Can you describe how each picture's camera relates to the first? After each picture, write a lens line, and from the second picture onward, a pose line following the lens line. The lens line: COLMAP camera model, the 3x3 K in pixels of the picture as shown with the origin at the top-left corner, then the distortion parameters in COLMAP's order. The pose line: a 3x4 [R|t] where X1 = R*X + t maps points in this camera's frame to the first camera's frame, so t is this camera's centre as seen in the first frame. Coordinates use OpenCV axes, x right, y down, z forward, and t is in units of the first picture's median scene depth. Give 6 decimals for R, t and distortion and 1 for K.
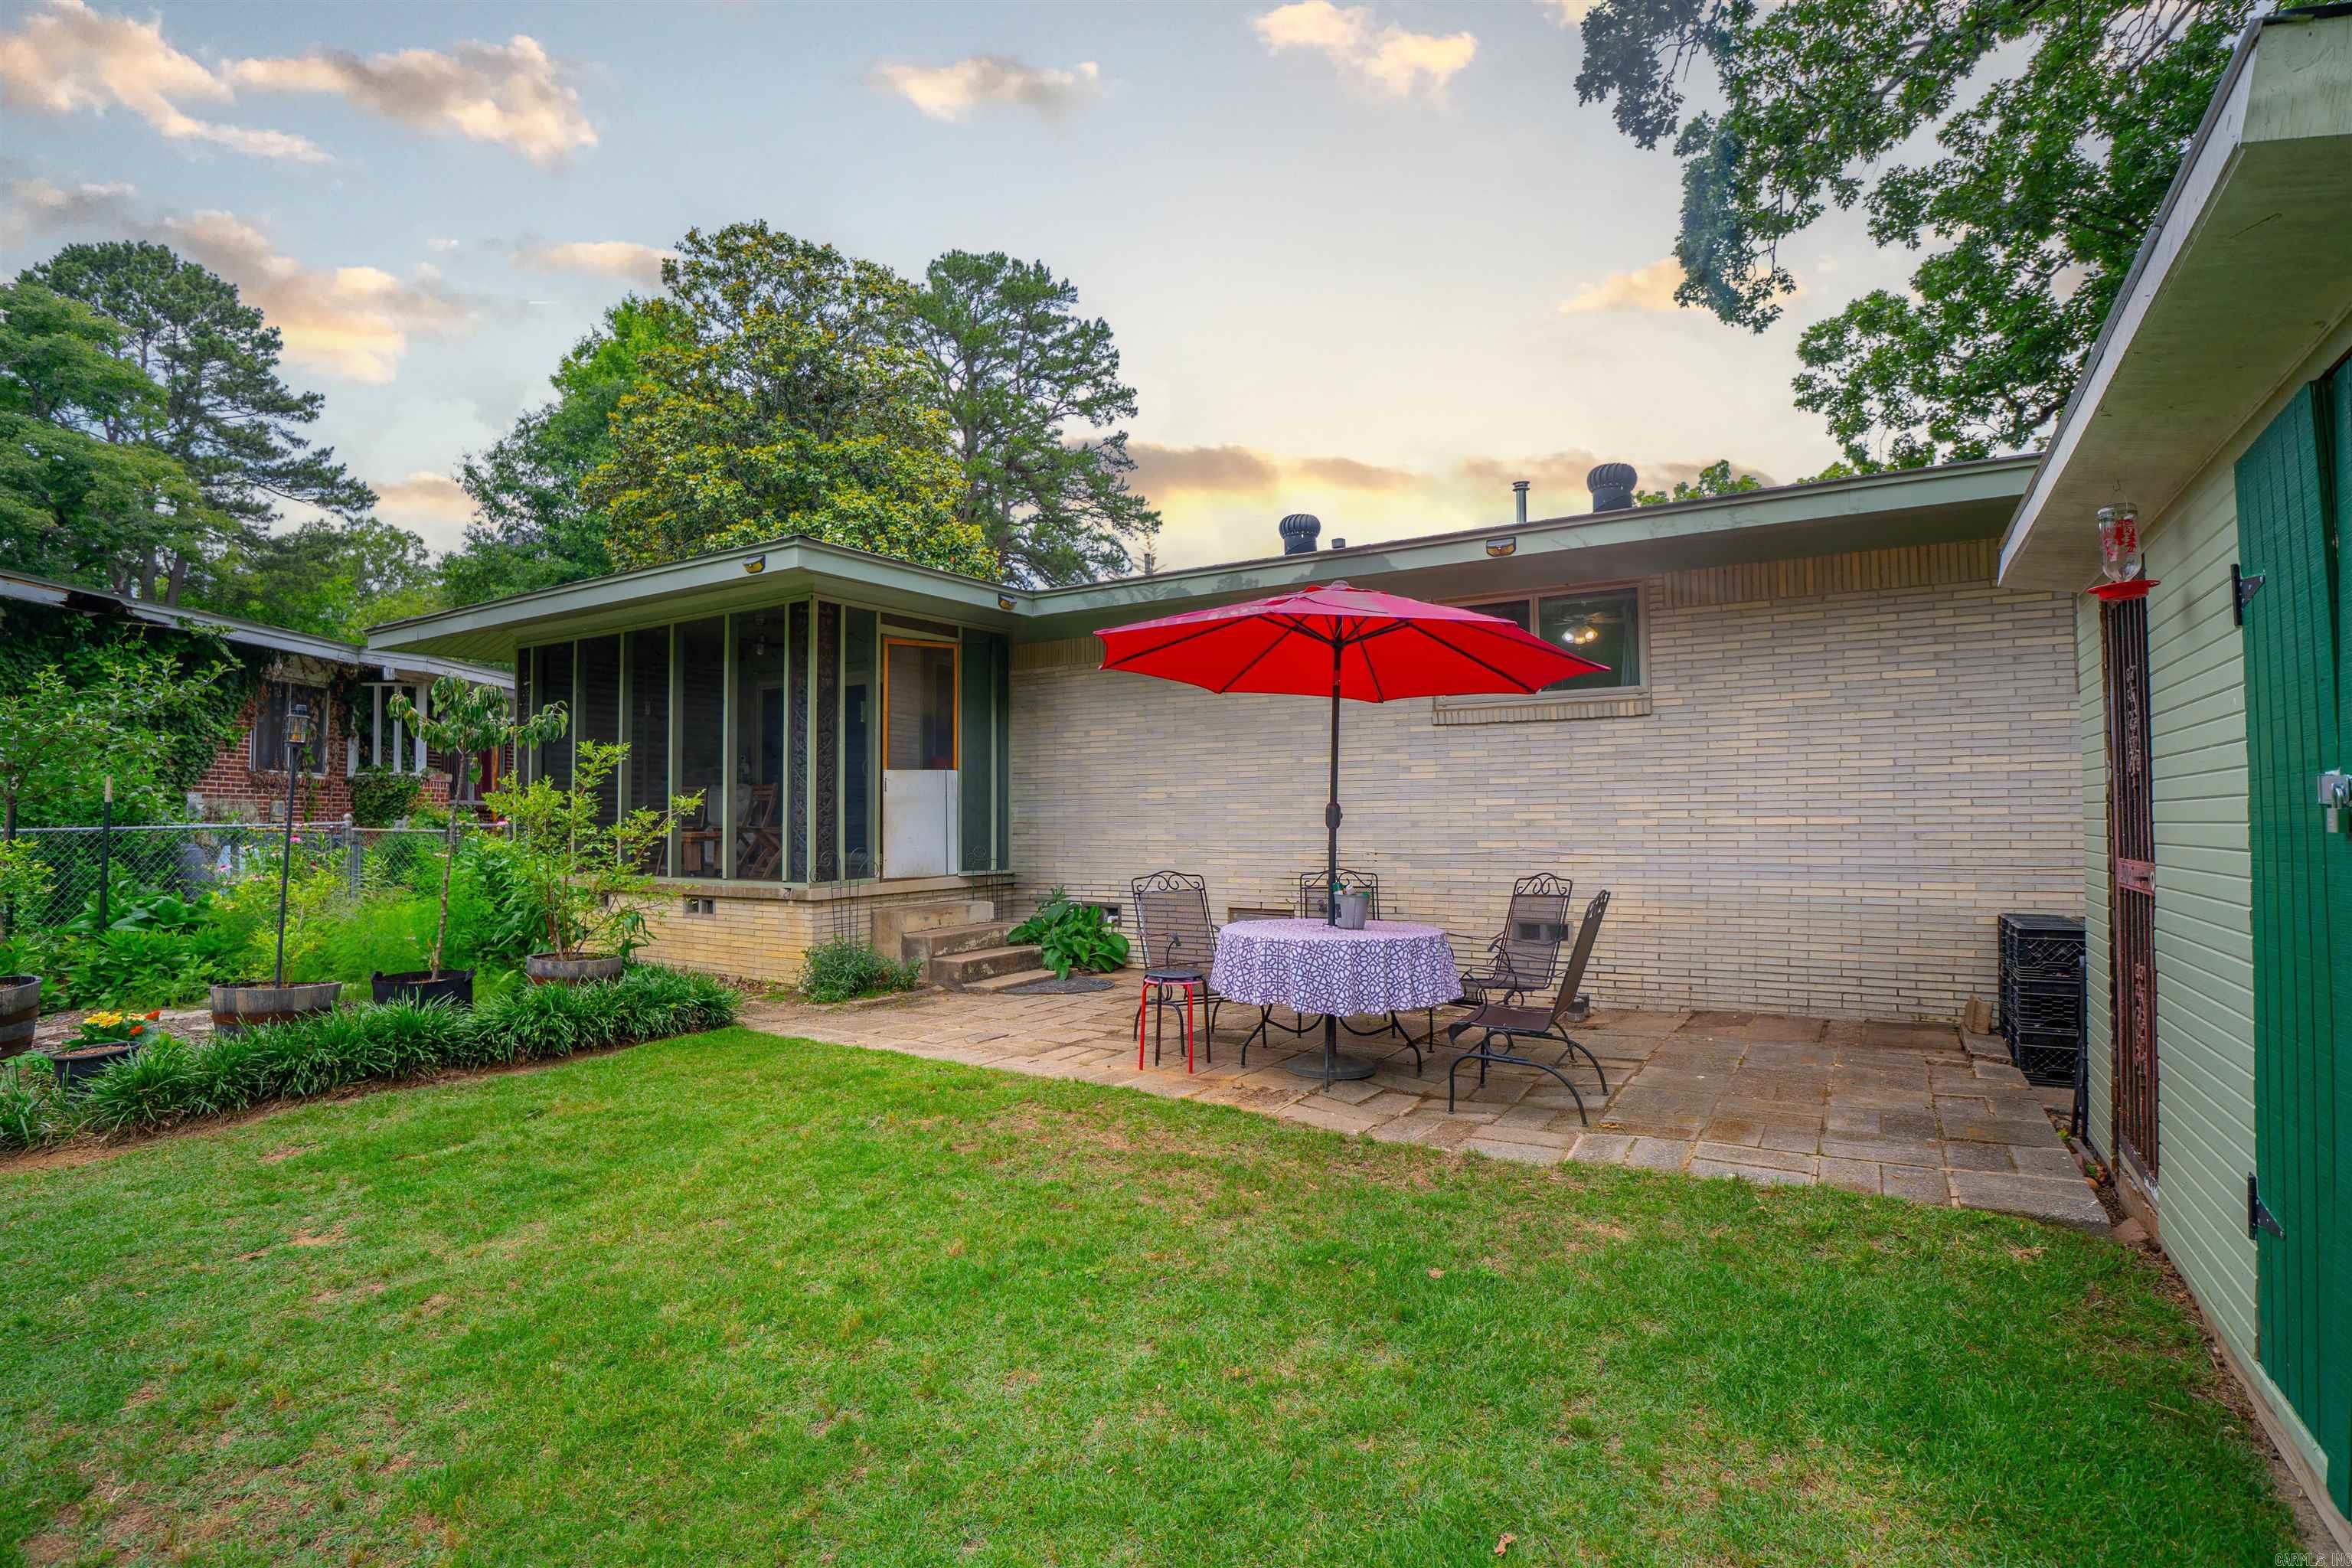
lens RADIAL K [[1137.2, 0, 1176.0], [0, 1137.2, 784.0], [0, 0, 1]] dist [-0.027875, 0.000775]
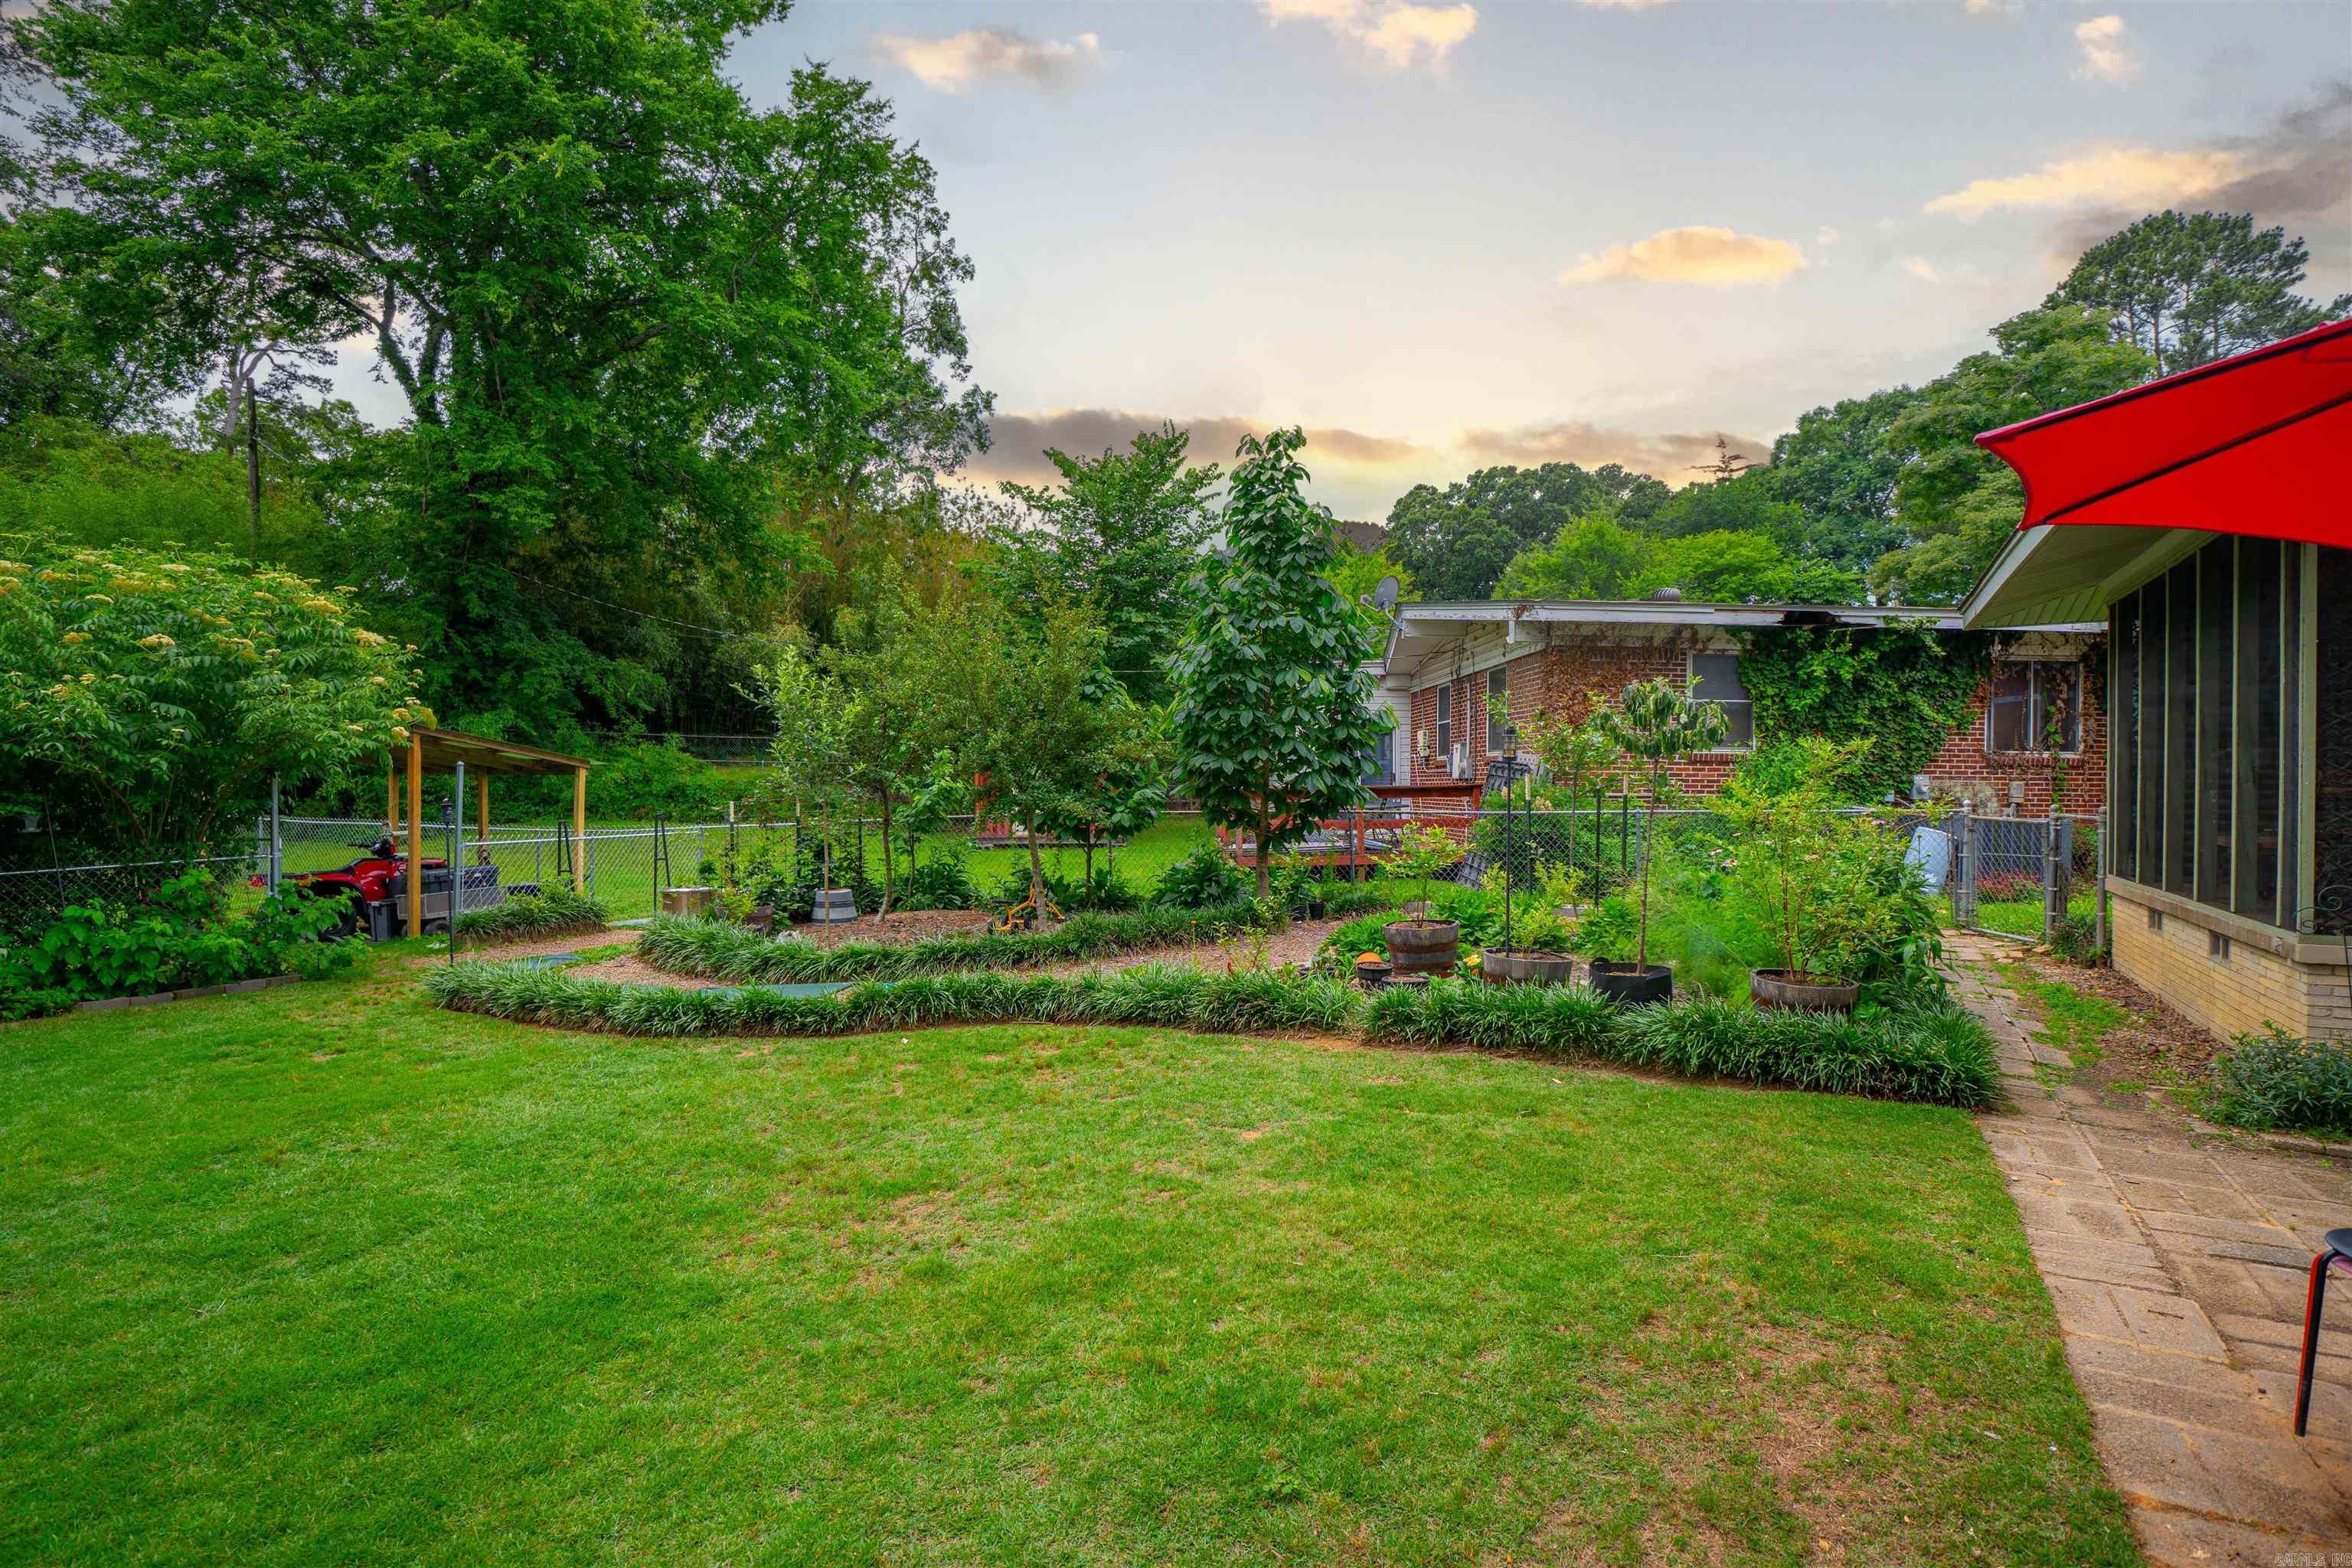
lens RADIAL K [[1137.2, 0, 1176.0], [0, 1137.2, 784.0], [0, 0, 1]] dist [-0.027875, 0.000775]
pose [[0.042613, 0.006283, -0.999072, 0.073852], [0.025451, 0.999649, 0.007372, -0.004426], [0.998767, -0.025741, 0.042438, 0.101811]]
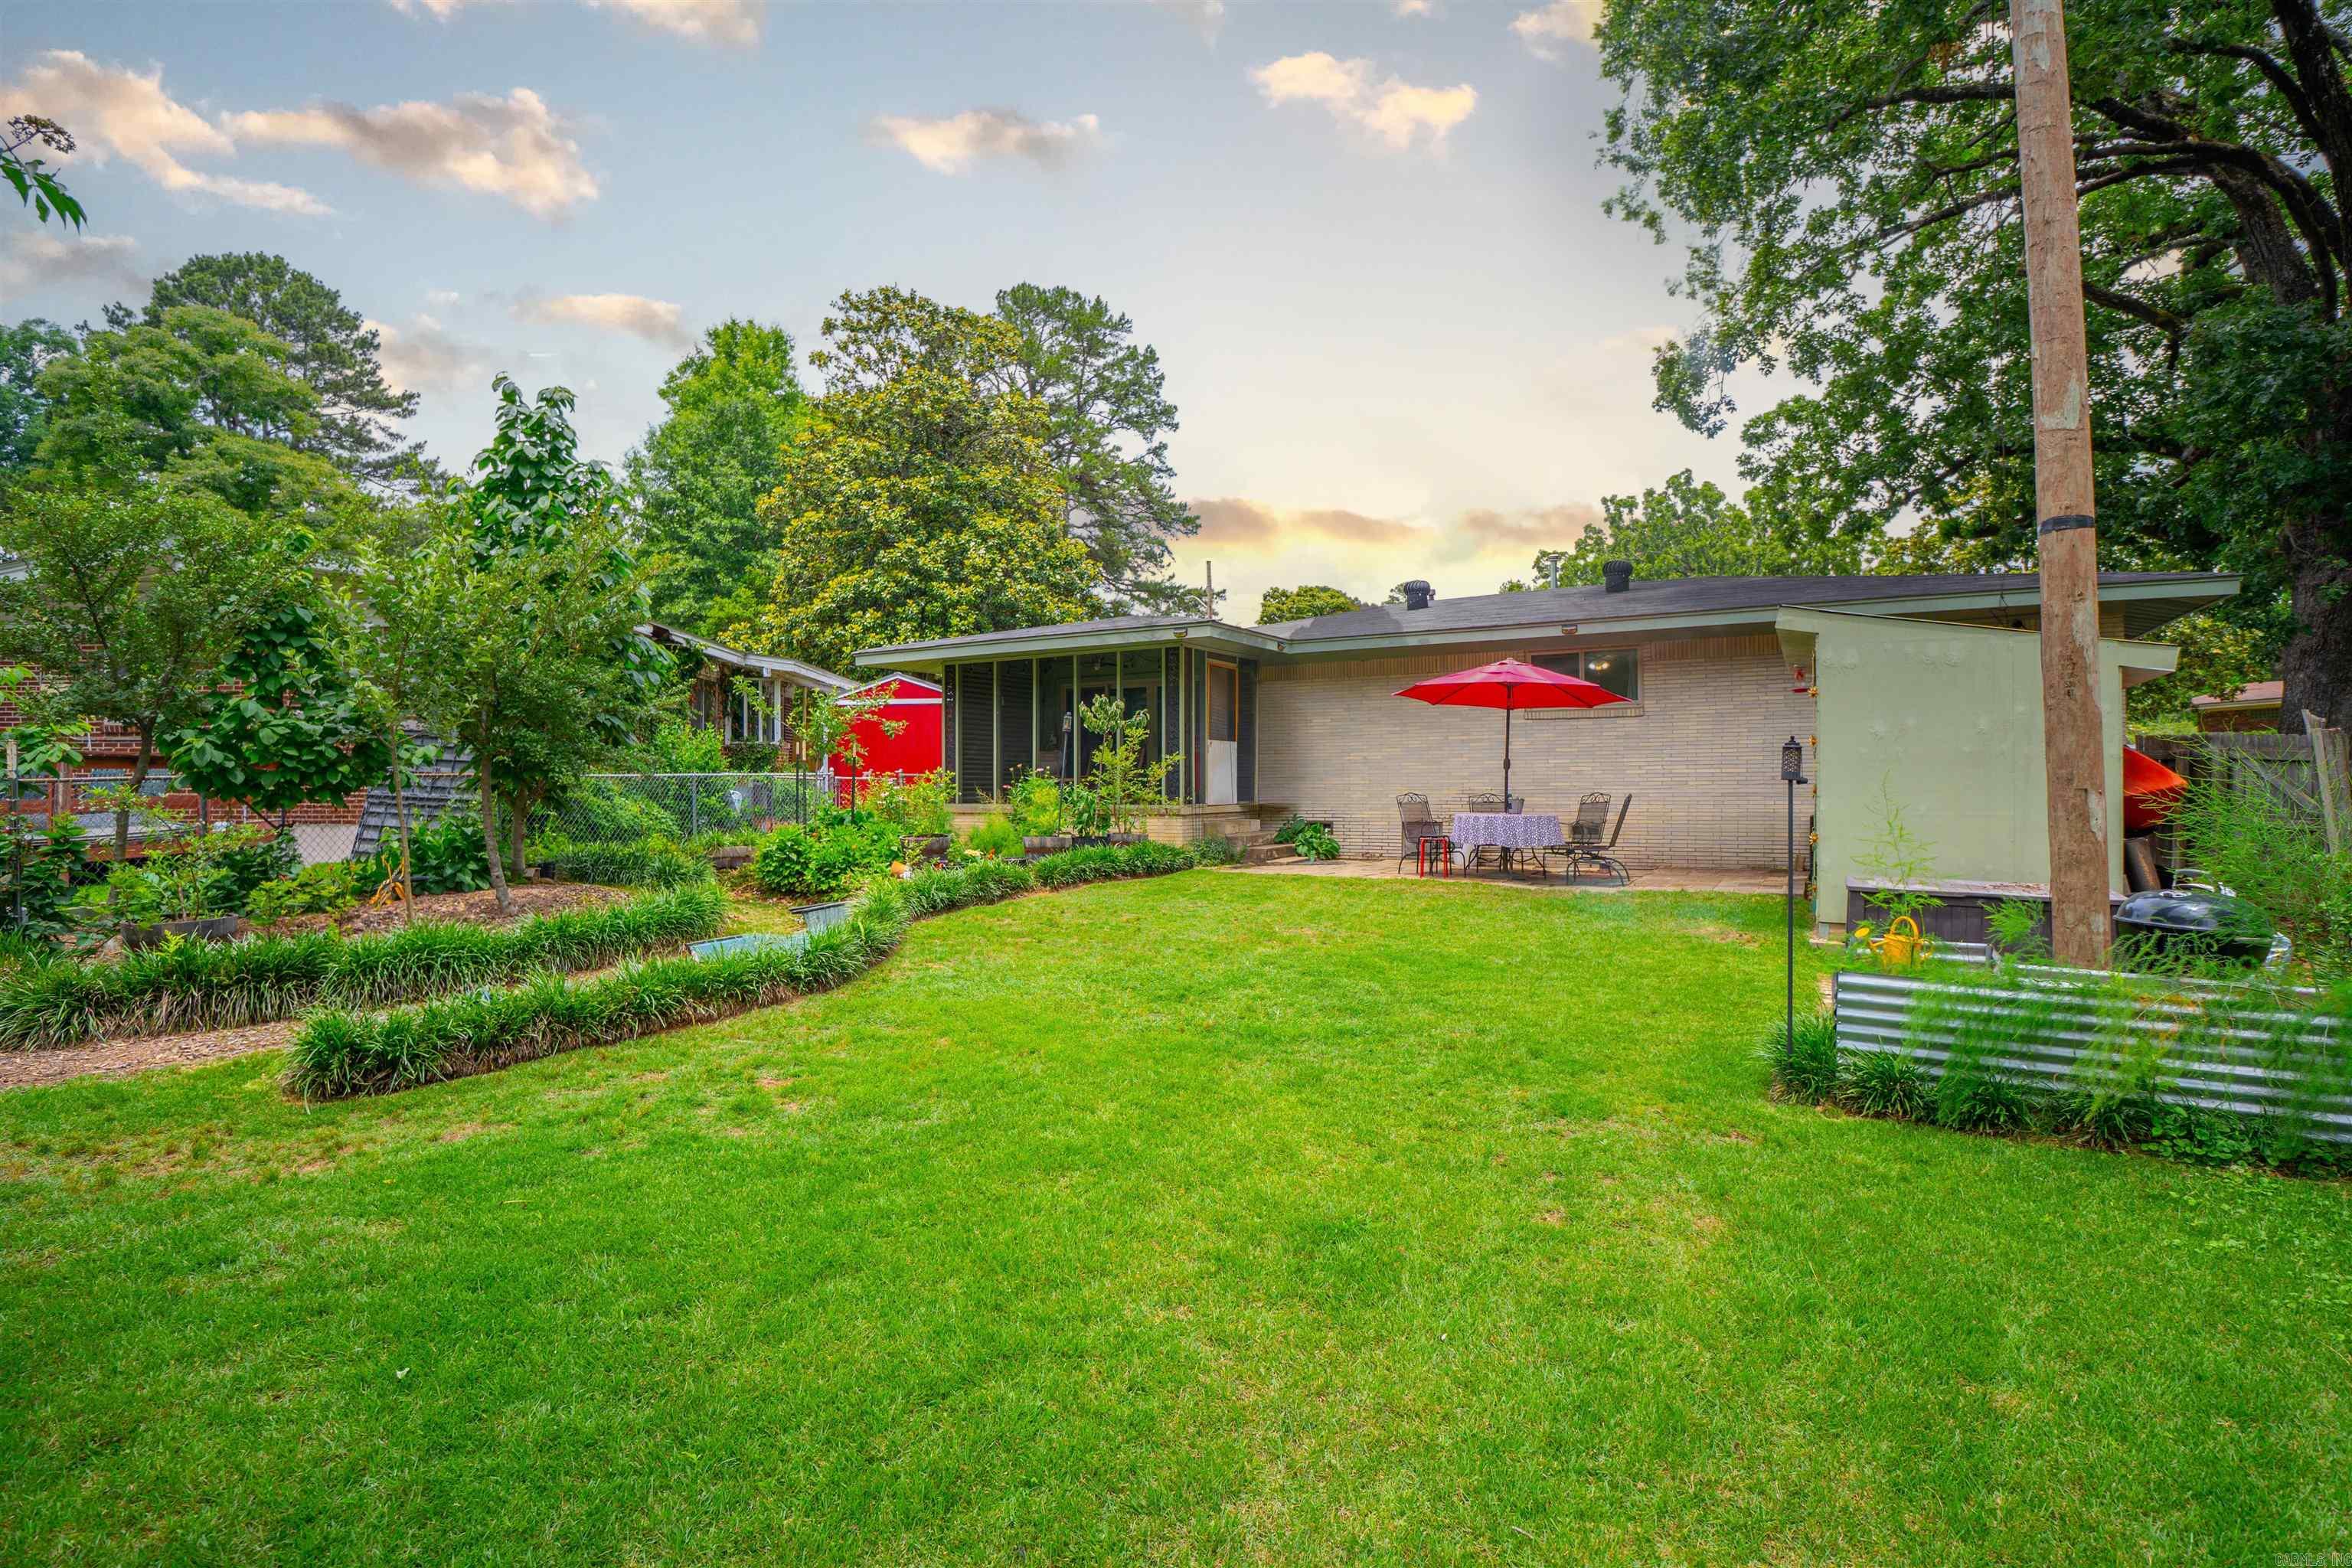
lens RADIAL K [[1137.2, 0, 1176.0], [0, 1137.2, 784.0], [0, 0, 1]] dist [-0.027875, 0.000775]
pose [[0.999545, 0.004019, 0.029892, -0.119299], [-0.004753, 0.999688, 0.024538, 0.003153], [-0.029784, -0.024669, 0.999252, -0.249332]]
